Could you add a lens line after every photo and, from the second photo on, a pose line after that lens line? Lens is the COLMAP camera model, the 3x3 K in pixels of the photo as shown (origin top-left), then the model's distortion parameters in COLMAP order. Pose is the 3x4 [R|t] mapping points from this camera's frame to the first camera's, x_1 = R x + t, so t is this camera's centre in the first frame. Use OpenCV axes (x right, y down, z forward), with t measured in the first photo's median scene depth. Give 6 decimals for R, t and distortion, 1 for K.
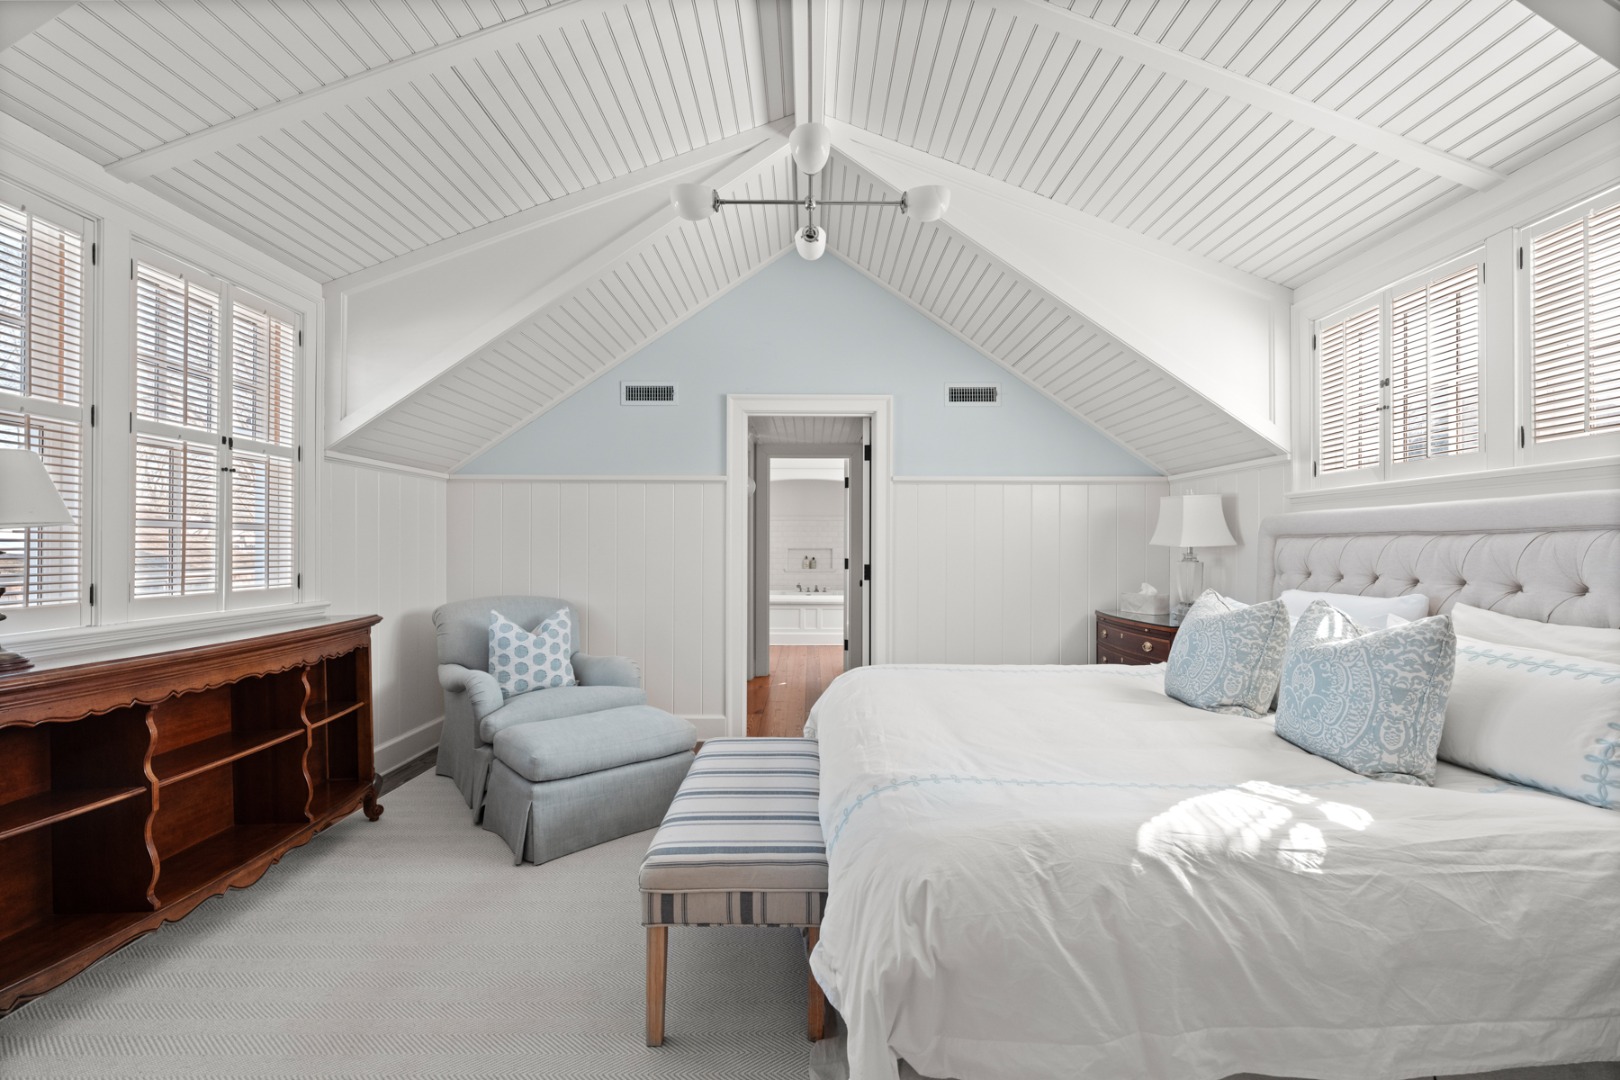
lens RADIAL K [[677.4, 0, 809.9], [0, 677.4, 541.8], [0, 0, 1]] dist [-0.002182, -0.000553]
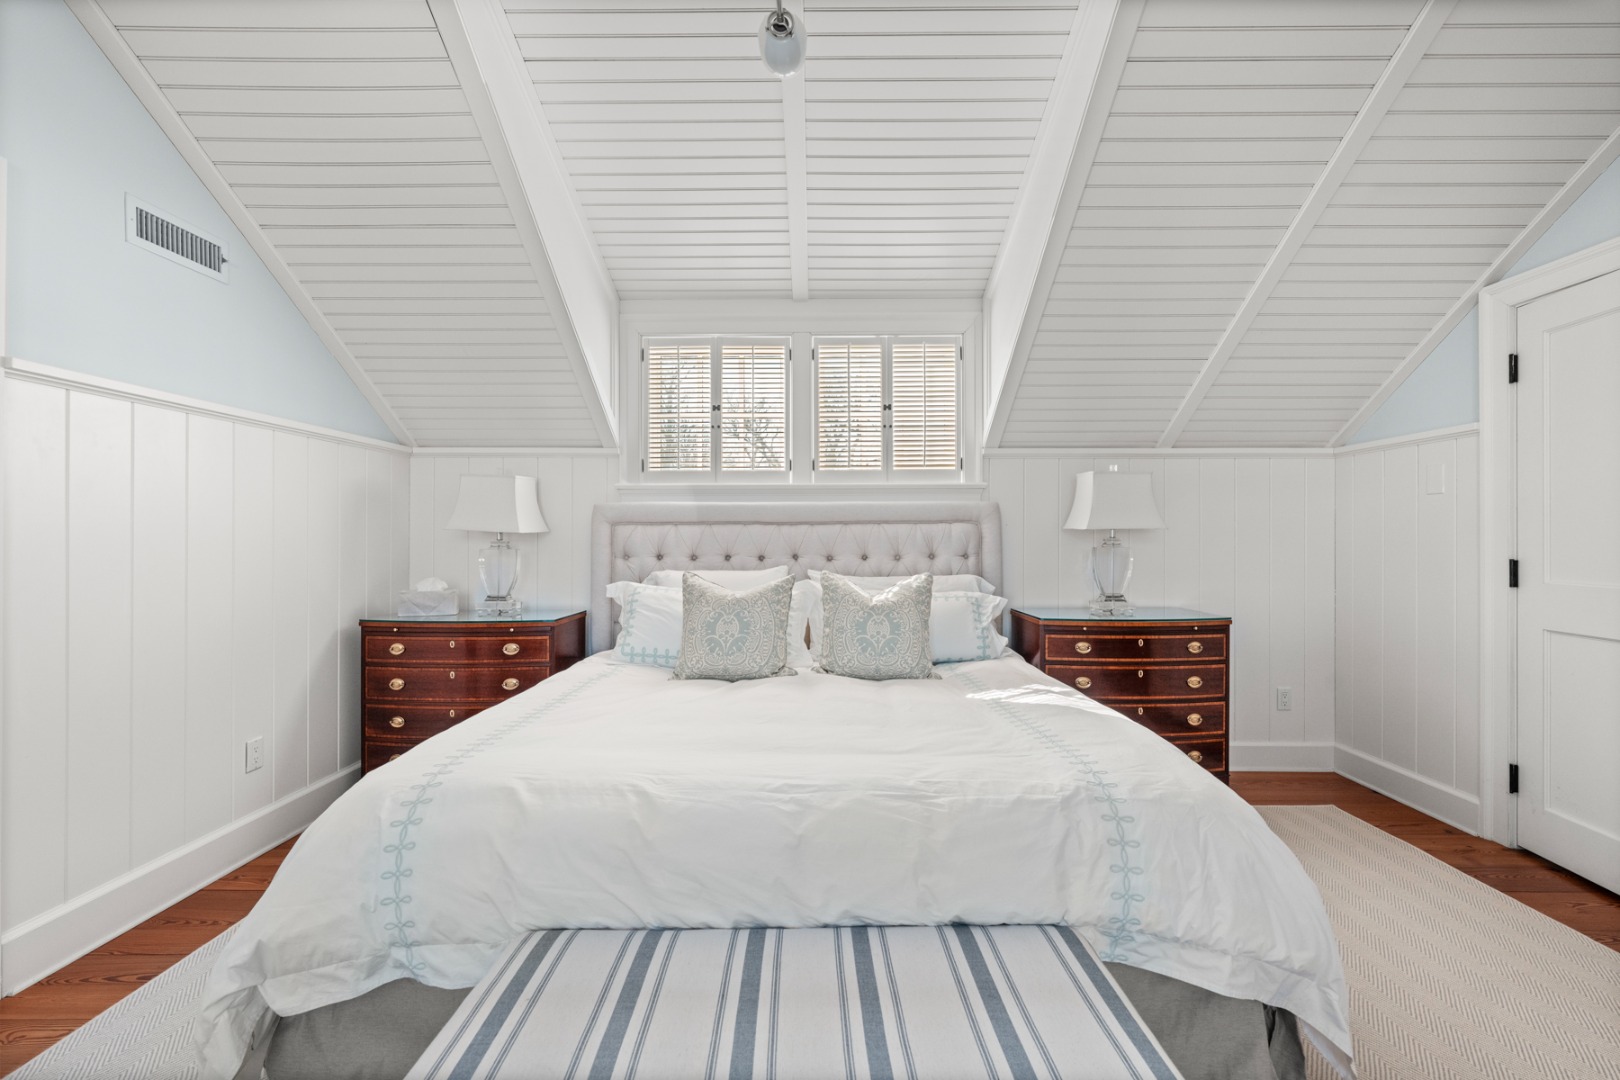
lens RADIAL K [[677.4, 0, 809.9], [0, 677.4, 541.8], [0, 0, 1]] dist [-0.002182, -0.000553]
pose [[0.004865, 0.002648, 0.999985, -0.496749], [-0.002677, 0.999993, -0.002635, 0.029031], [-0.999985, -0.002664, 0.004872, 0.896141]]
